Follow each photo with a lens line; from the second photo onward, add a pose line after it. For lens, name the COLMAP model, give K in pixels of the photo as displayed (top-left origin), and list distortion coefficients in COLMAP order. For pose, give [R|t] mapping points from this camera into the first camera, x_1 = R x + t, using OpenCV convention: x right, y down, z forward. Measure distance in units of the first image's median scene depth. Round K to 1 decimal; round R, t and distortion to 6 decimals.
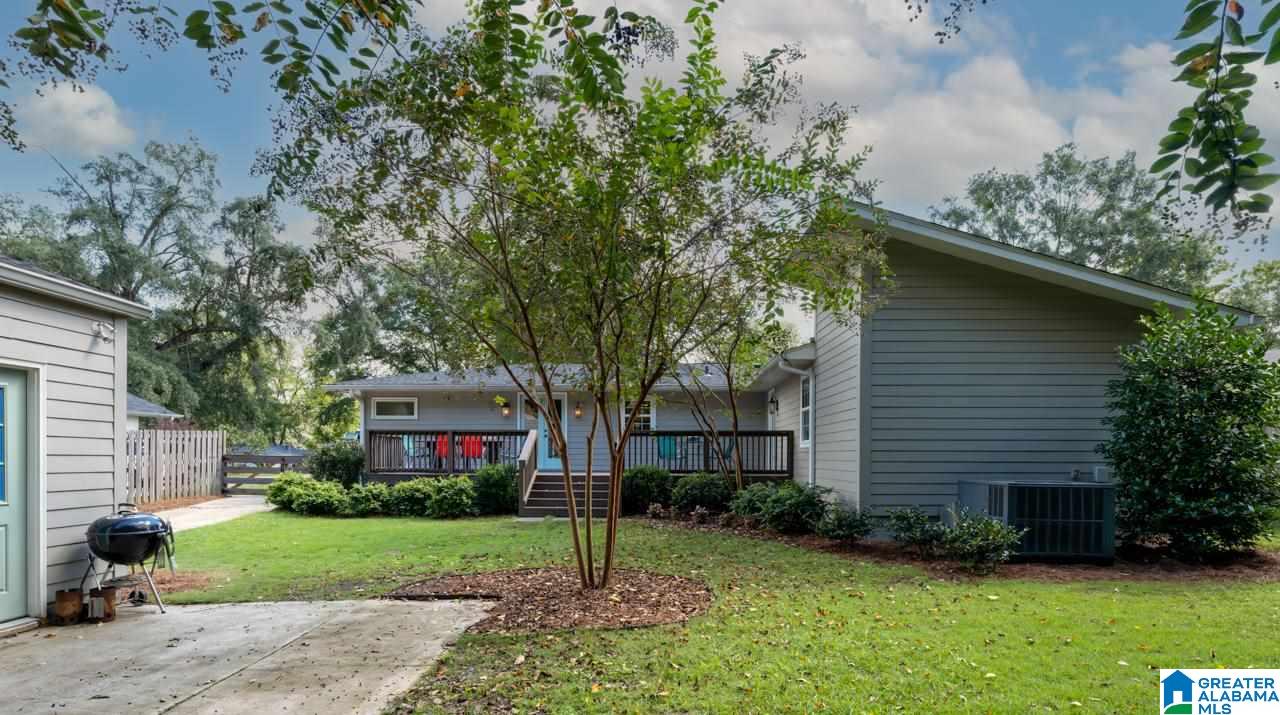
lens RADIAL K [[608.3, 0, 640.0], [0, 608.3, 357.5], [0, 0, 1]] dist [0.000176, 0.000023]
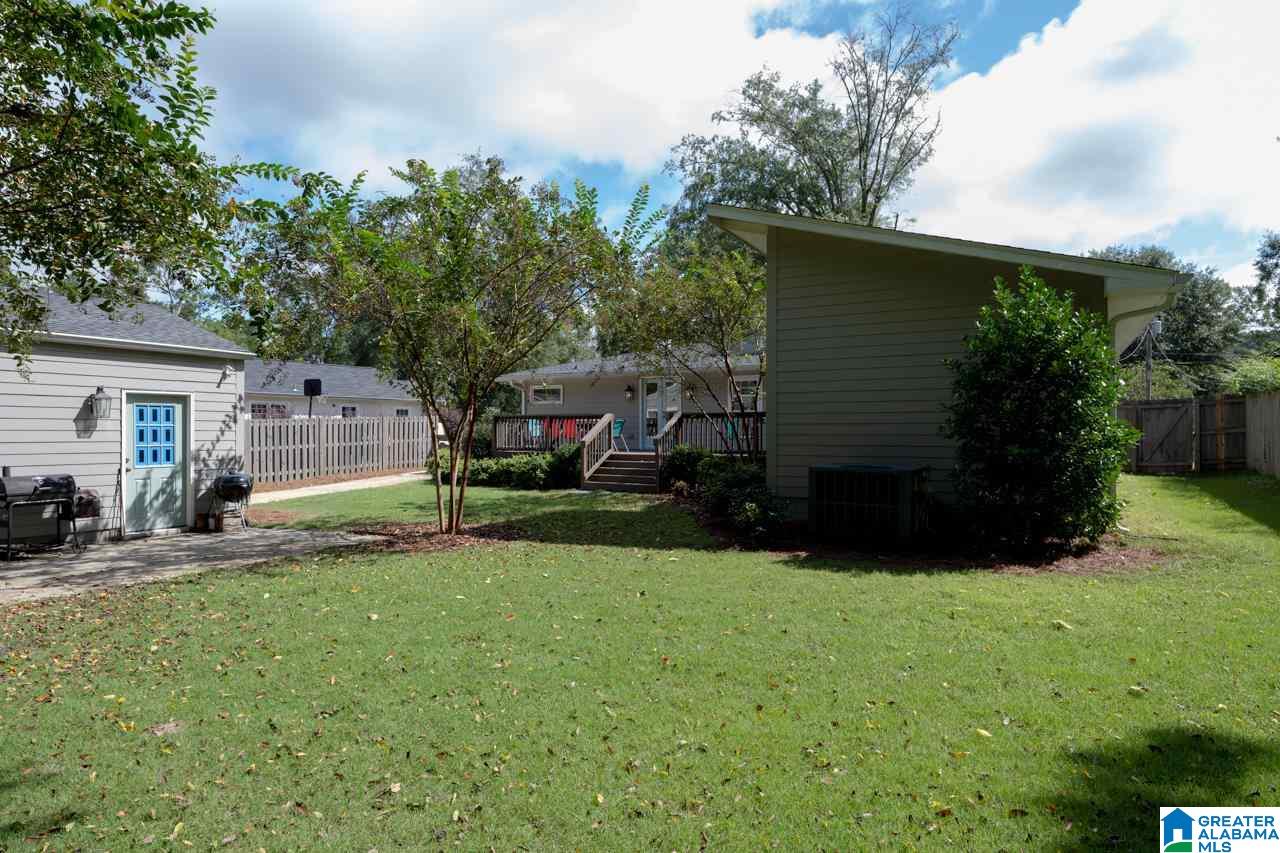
lens RADIAL K [[719.2, 0, 640.0], [0, 719.2, 426.5], [0, 0, 1]] dist [0.000420, 0.000300]
pose [[0.854498, -0.010916, -0.519340, 0.601913], [0.091223, 0.987395, 0.129340, -0.020701], [0.511382, -0.157897, 0.844723, -0.068096]]
